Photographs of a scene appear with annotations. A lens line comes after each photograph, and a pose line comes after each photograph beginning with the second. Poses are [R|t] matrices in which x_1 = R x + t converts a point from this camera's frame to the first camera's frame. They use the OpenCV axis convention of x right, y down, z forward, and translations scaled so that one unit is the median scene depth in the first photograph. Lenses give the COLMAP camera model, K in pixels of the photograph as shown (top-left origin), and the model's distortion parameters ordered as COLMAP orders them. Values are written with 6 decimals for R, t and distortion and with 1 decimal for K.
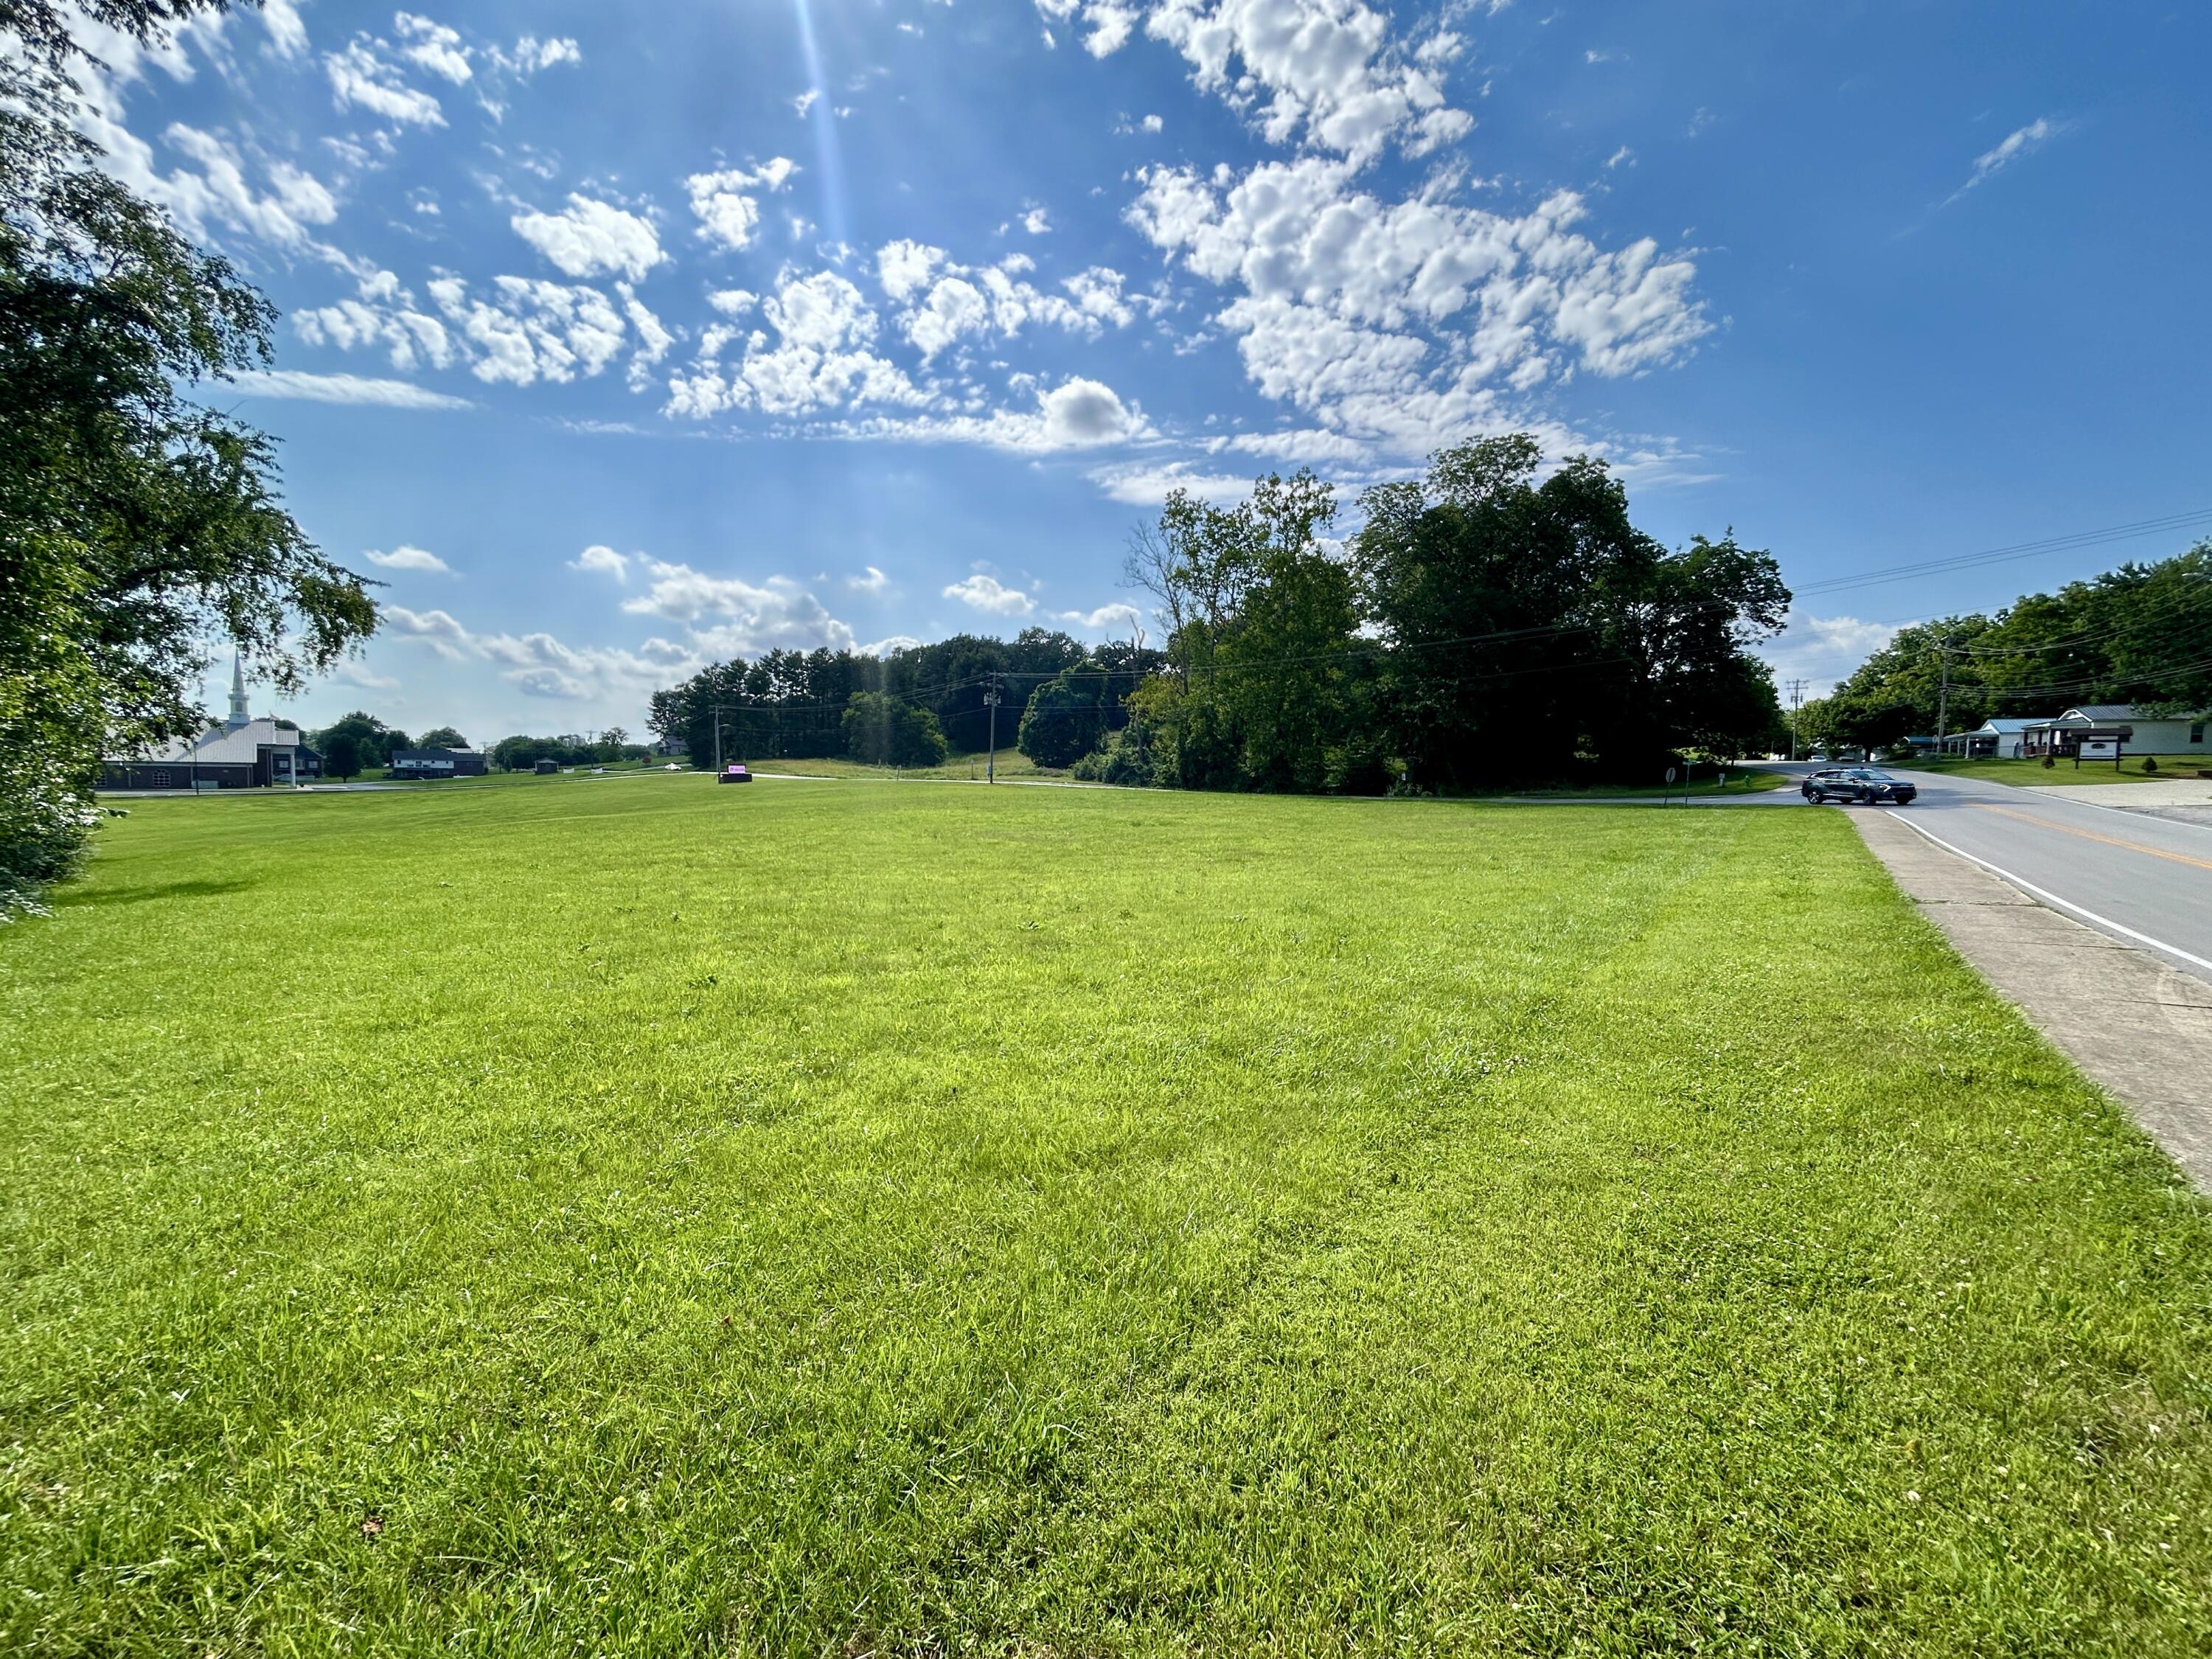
lens RADIAL K [[898.3, 0, 1091.4], [0, 898.3, 820.2], [0, 0, 1]] dist [-0.000821, 0.000387]
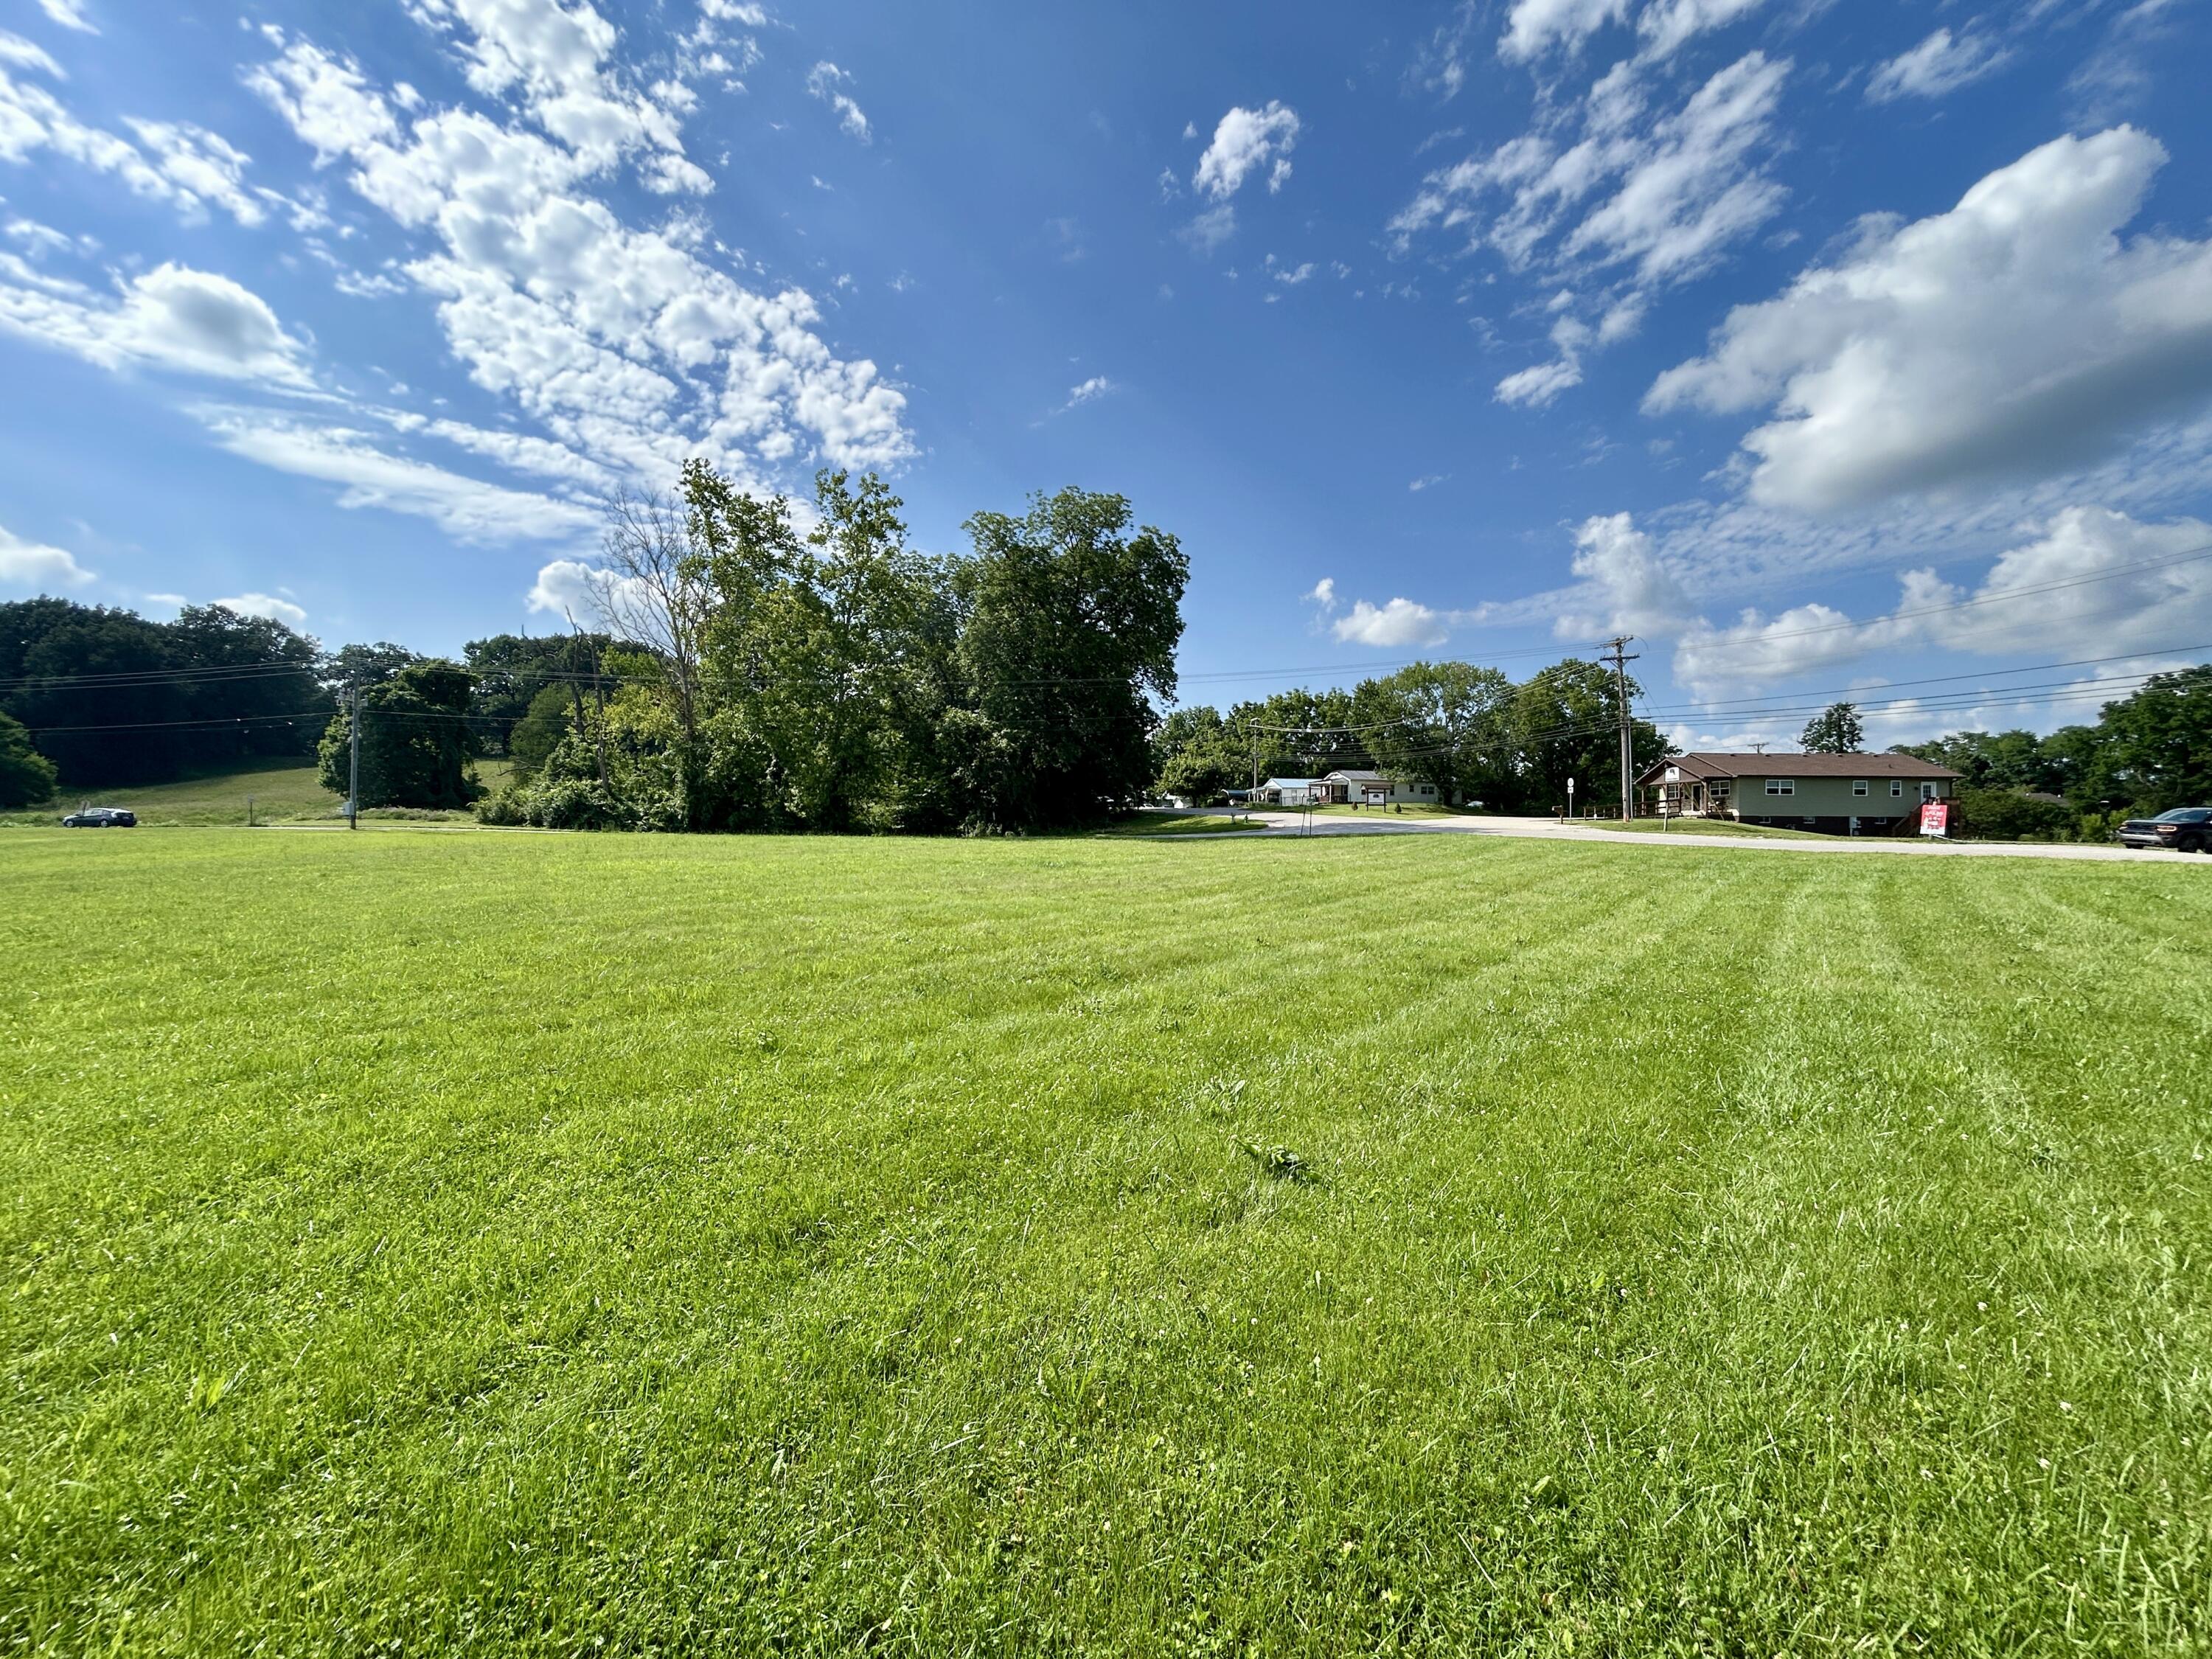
lens RADIAL K [[898.3, 0, 1097.1], [0, 898.3, 848.7], [0, 0, 1]] dist [-0.000821, 0.000387]
pose [[0.709459, -0.023499, 0.704355, -0.190986], [0.041488, 0.999103, -0.008456, 0.000054], [-0.703525, 0.035221, 0.709798, 0.174186]]
